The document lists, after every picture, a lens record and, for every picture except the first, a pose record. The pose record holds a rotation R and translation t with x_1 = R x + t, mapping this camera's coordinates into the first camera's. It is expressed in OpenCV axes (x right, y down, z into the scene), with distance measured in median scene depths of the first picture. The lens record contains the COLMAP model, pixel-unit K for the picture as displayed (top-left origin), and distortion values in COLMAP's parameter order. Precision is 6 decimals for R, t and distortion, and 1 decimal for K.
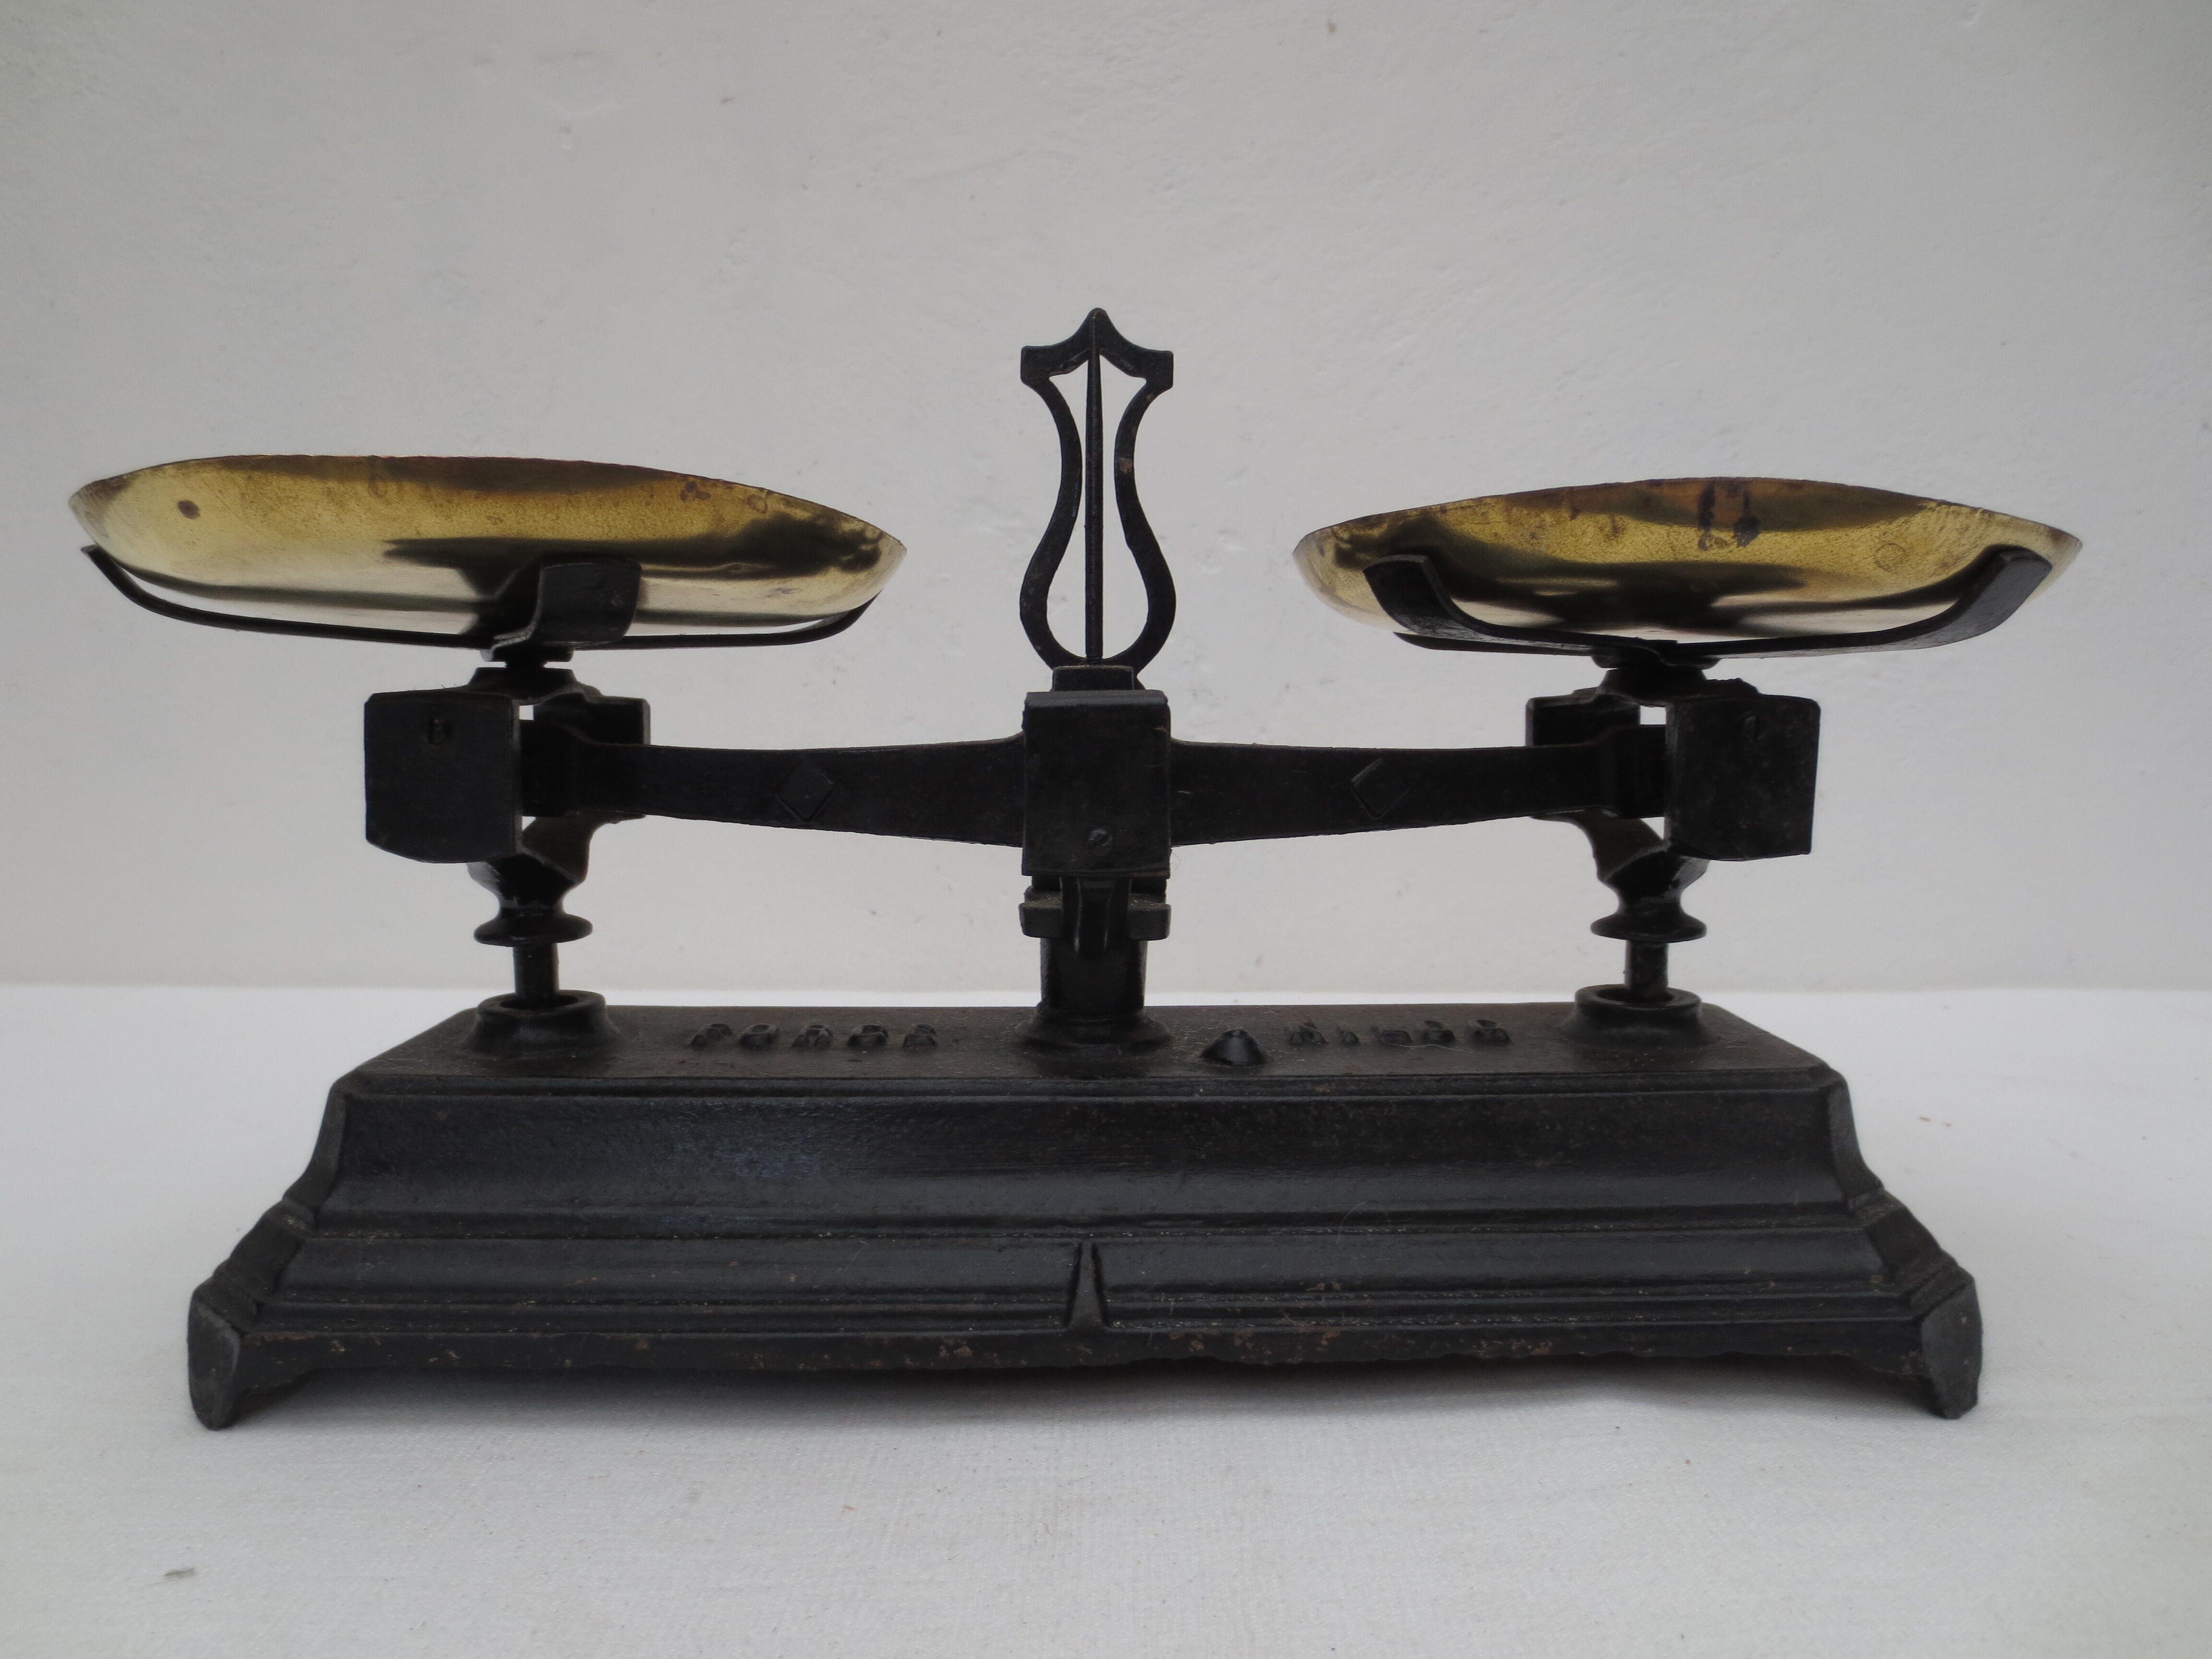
lens RADIAL K [[1564.2, 0, 1100.7], [0, 1564.2, 825.3], [0, 0, 1]] dist [-0.063715, 0.027982]
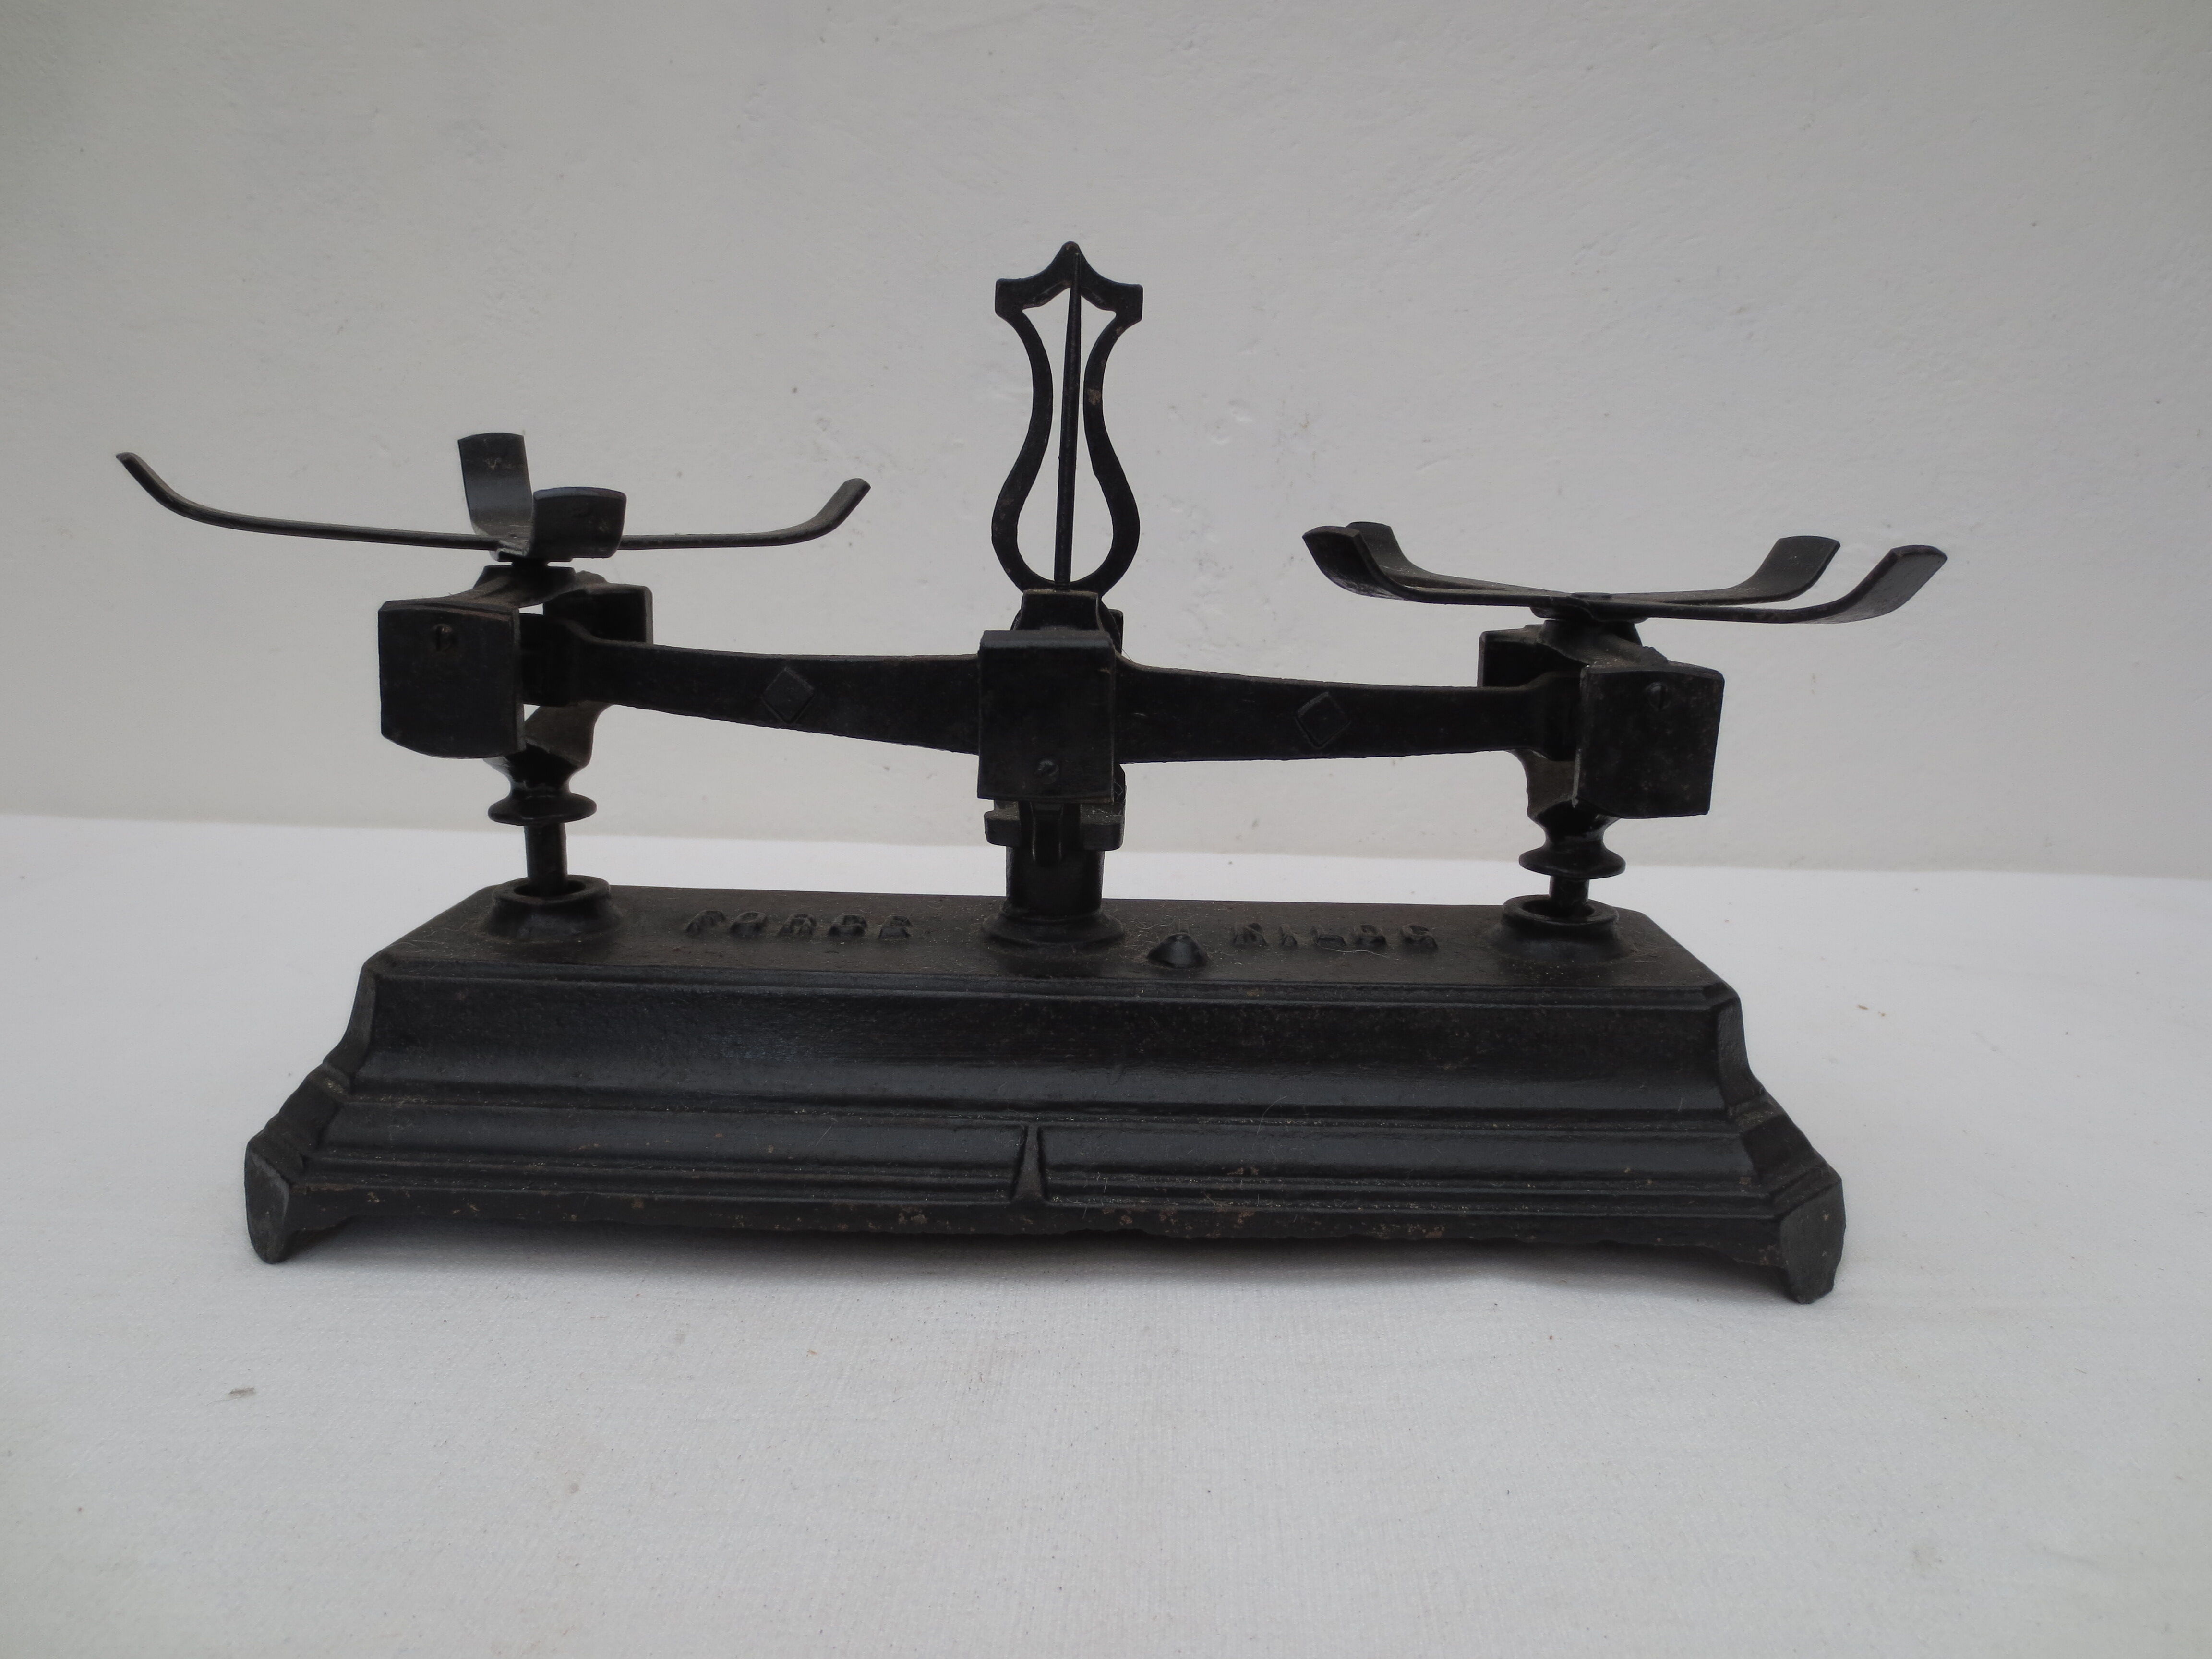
lens RADIAL K [[1564.3, 0, 1112.8], [0, 1564.3, 830.2], [0, 0, 1]] dist [-0.073066, 0.036309]
pose [[0.999449, 0.025528, -0.021215, 0.064573], [-0.022745, 0.992217, 0.122423, -0.078017], [0.024175, -0.121873, 0.992251, -0.080521]]
